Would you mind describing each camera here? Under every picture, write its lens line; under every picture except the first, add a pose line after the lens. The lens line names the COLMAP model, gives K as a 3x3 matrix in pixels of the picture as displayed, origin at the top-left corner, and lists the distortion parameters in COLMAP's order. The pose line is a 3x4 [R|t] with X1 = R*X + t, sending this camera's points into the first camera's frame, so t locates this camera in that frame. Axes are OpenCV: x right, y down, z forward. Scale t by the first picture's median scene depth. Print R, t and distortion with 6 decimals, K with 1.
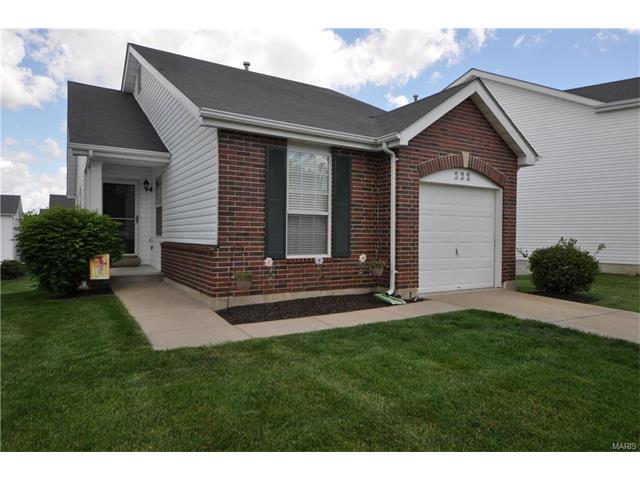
lens RADIAL K [[430.6, 0, 324.4], [0, 430.6, 240.4], [0, 0, 1]] dist [0.041608, -0.000008]
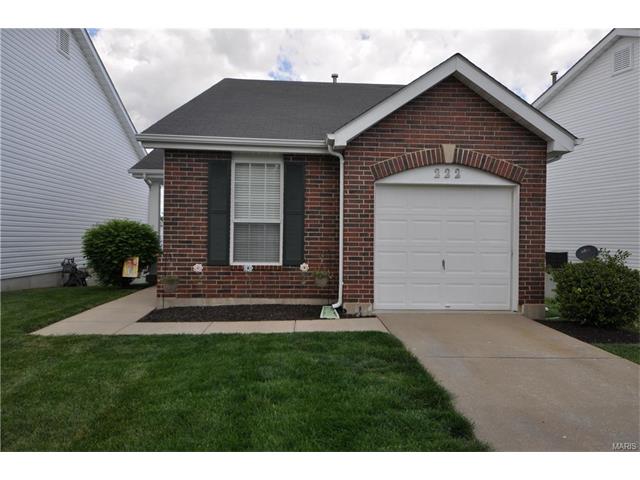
lens RADIAL K [[430.6, 0, 321.2], [0, 430.6, 239.4], [0, 0, 1]] dist [0.041608, -0.000008]
pose [[0.878198, 0.002822, -0.478289, 0.566407], [-0.010294, 0.999863, -0.013001, -0.008689], [0.478186, 0.016341, 0.878106, 0.169875]]
